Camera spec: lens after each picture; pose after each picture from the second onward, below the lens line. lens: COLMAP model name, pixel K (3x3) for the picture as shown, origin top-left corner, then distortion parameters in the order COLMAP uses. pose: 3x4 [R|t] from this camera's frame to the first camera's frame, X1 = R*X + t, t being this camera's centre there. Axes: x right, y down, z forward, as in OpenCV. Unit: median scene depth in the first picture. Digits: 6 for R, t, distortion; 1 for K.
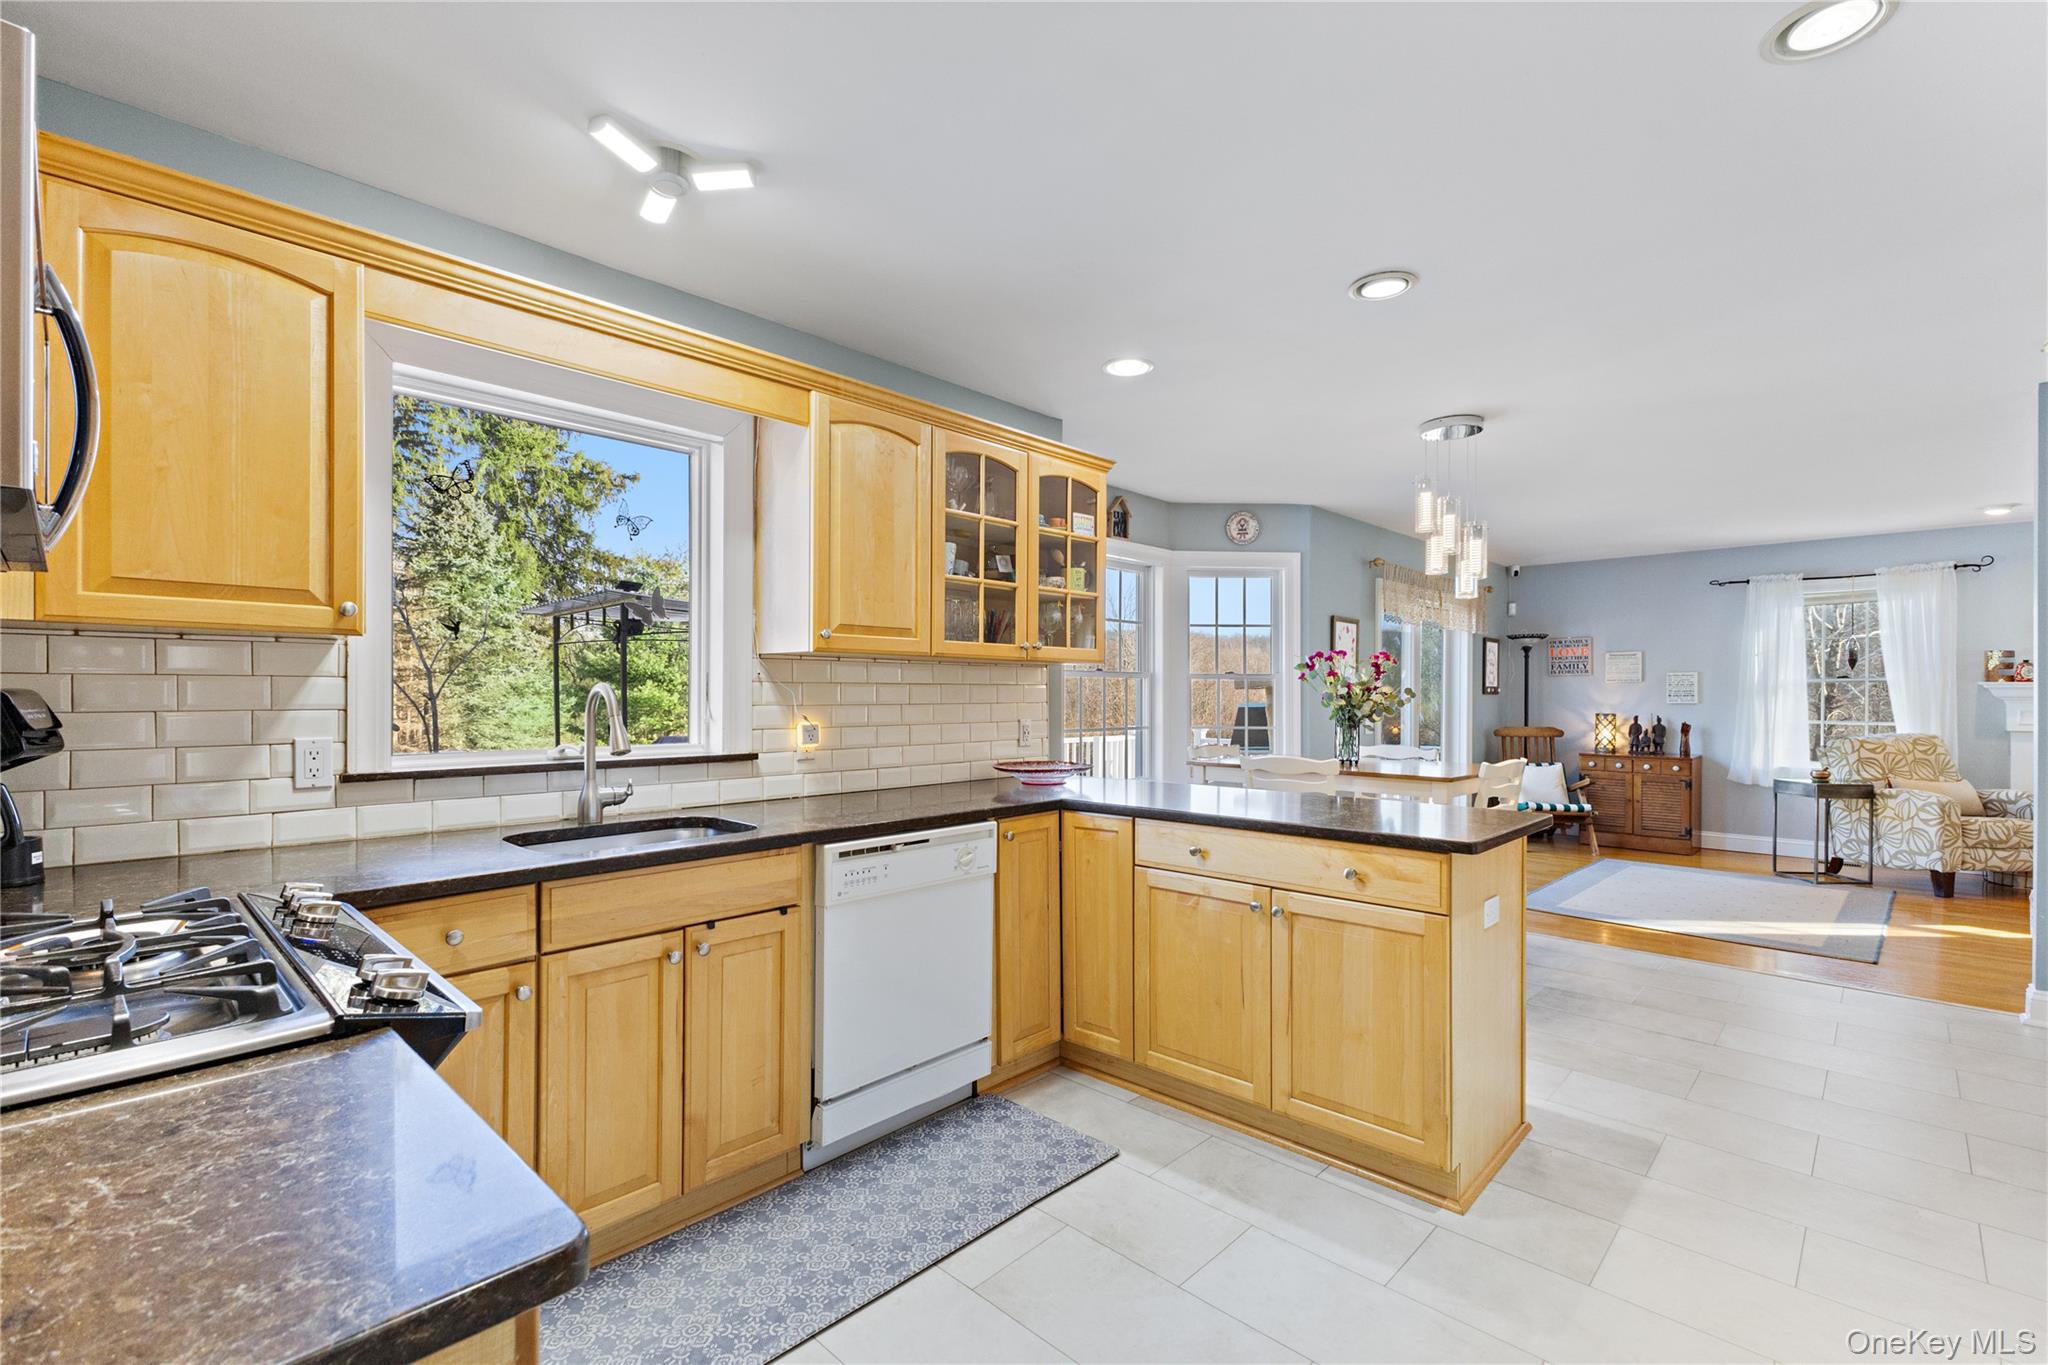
lens RADIAL K [[892.5, 0, 1017.9], [0, 892.5, 701.9], [0, 0, 1]] dist [0.012311, -0.003982]
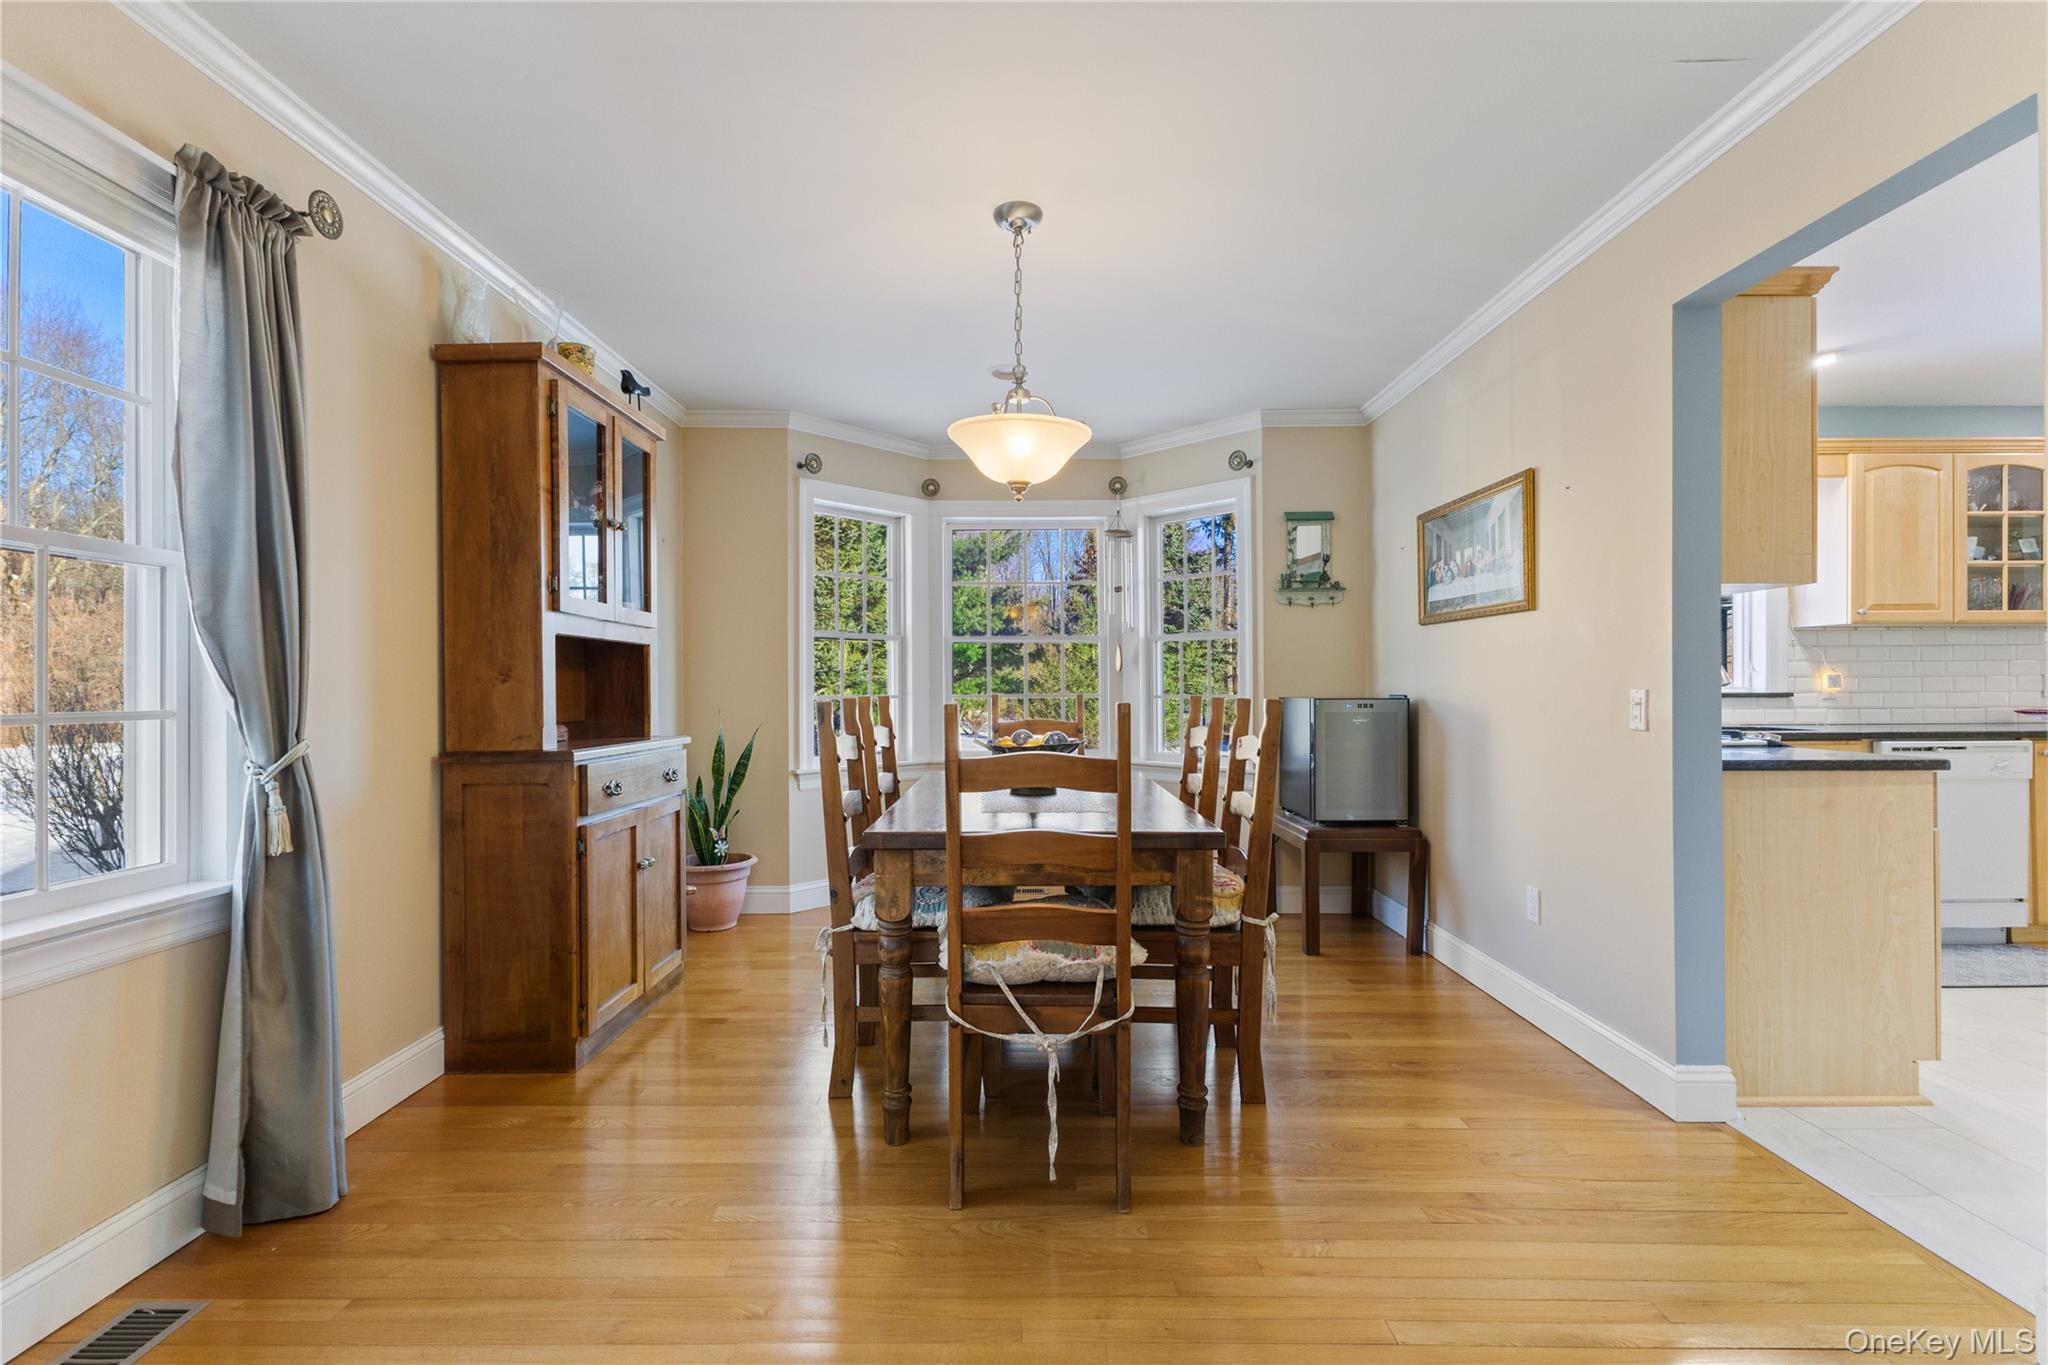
lens RADIAL K [[892.5, 0, 1020.5], [0, 892.5, 687.7], [0, 0, 1]] dist [0.012311, -0.003982]
pose [[0.692576, -0.005909, -0.721320, -0.092326], [0.000030, 0.999967, -0.008164, 0.057996], [0.721344, 0.005633, 0.692554, -0.962508]]
